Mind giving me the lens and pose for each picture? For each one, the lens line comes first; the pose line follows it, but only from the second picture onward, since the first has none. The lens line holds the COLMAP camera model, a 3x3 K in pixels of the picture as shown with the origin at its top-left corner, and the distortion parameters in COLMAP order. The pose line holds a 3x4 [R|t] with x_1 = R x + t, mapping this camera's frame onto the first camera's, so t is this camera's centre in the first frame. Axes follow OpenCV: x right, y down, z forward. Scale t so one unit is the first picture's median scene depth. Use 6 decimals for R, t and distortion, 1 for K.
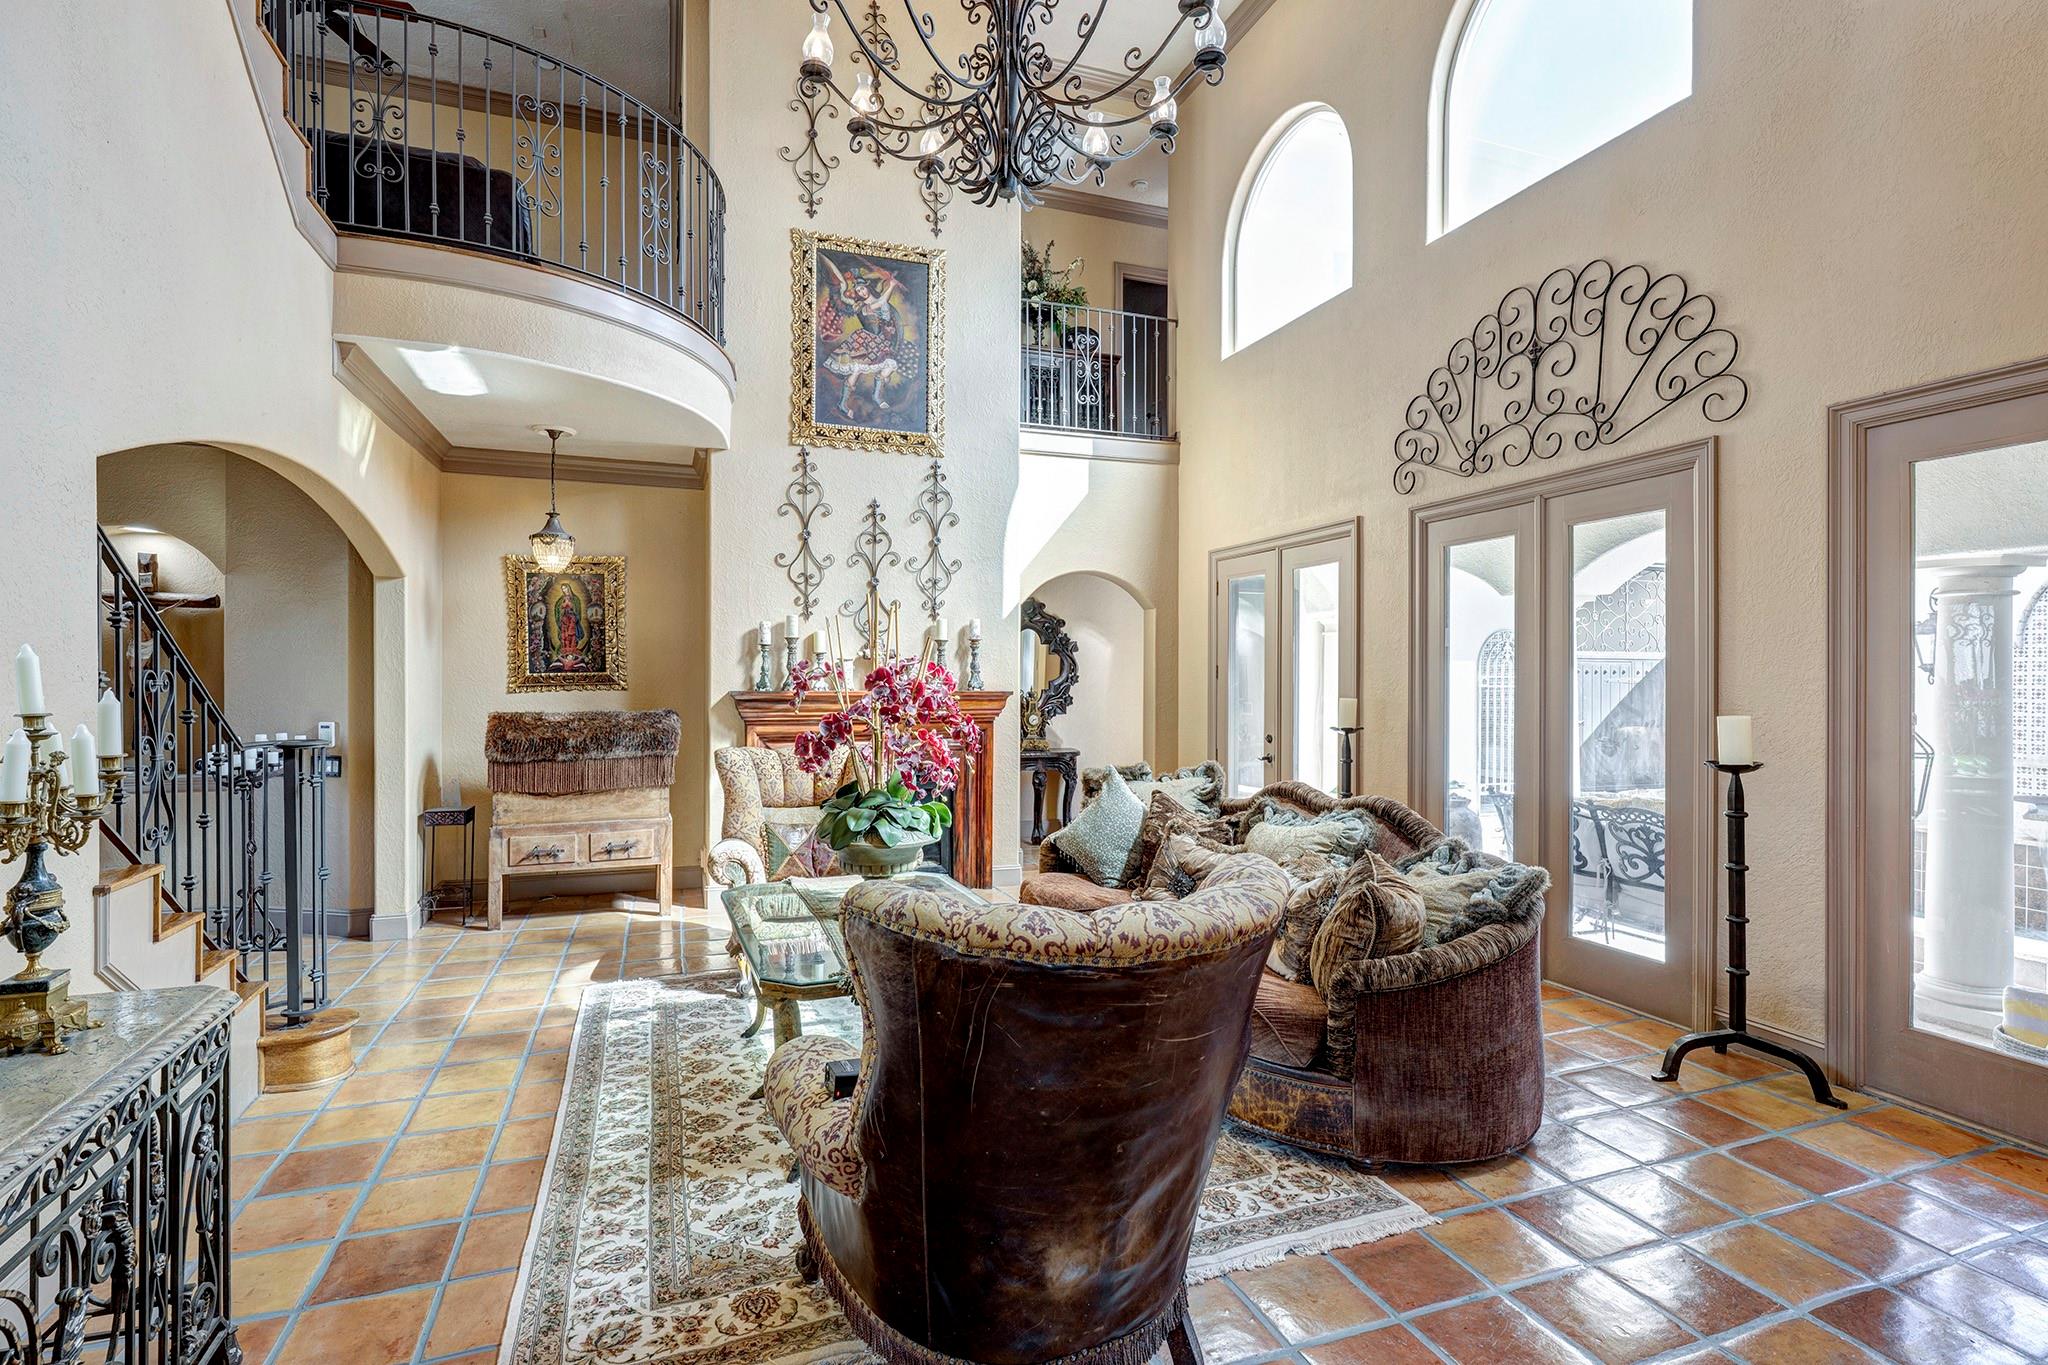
lens RADIAL K [[921.7, 0, 1023.5], [0, 921.7, 680.6], [0, 0, 1]] dist [-0.000158, 0.000109]
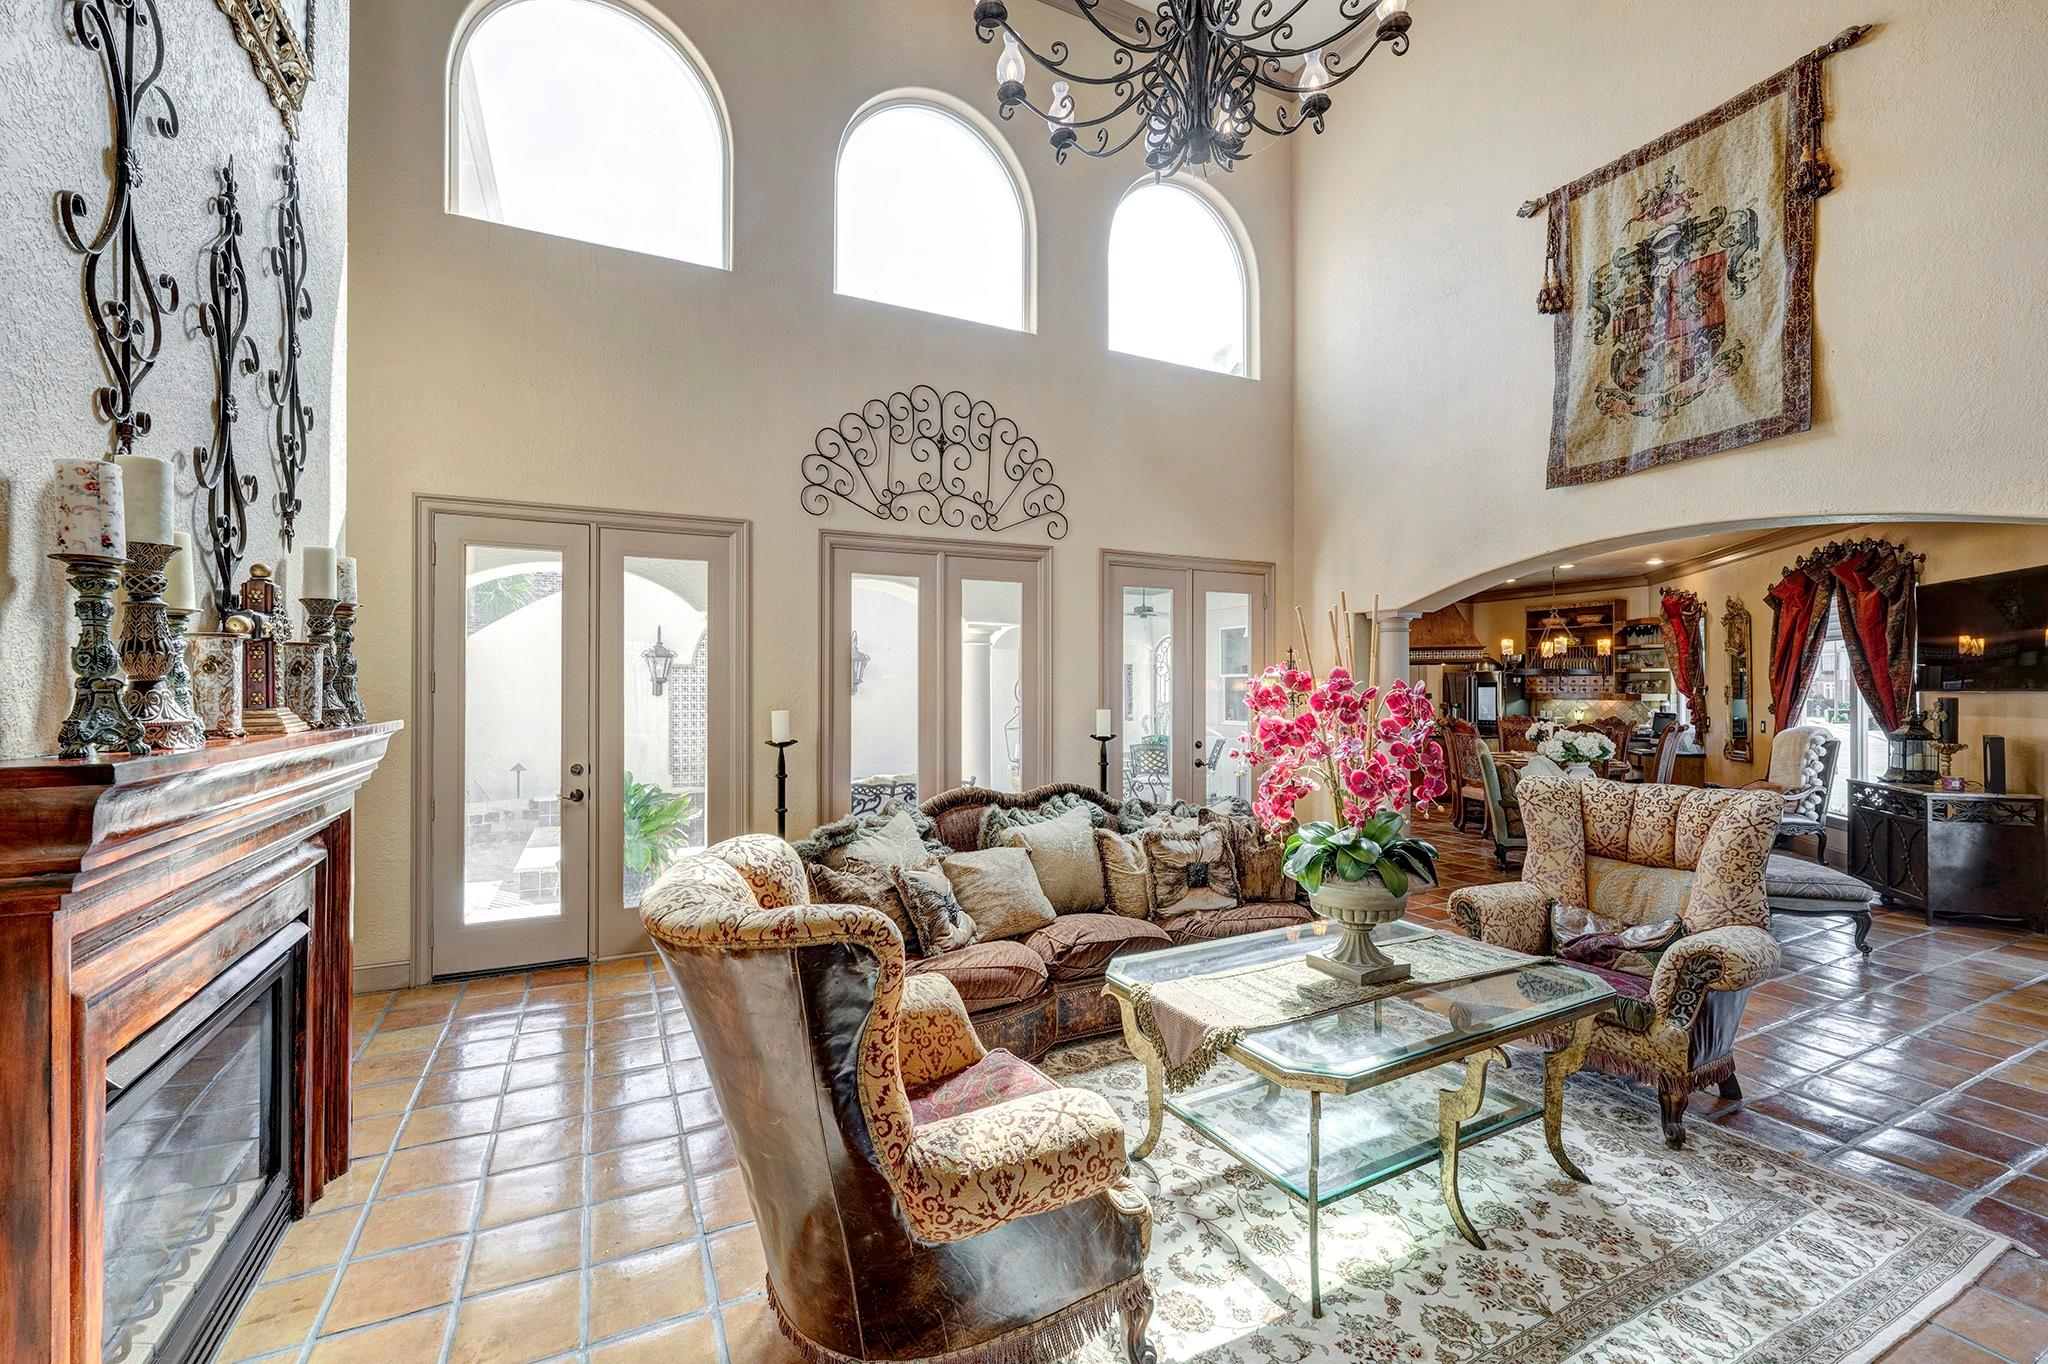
lens RADIAL K [[843.6, 0, 1019.5], [0, 843.6, 683.8], [0, 0, 1]] dist [-0.001167, -0.000231]
pose [[-0.092001, 0.005391, 0.995744, -0.696527], [0.004227, 0.999978, -0.005023, -0.004231], [-0.995750, 0.003746, -0.092022, 1.056085]]
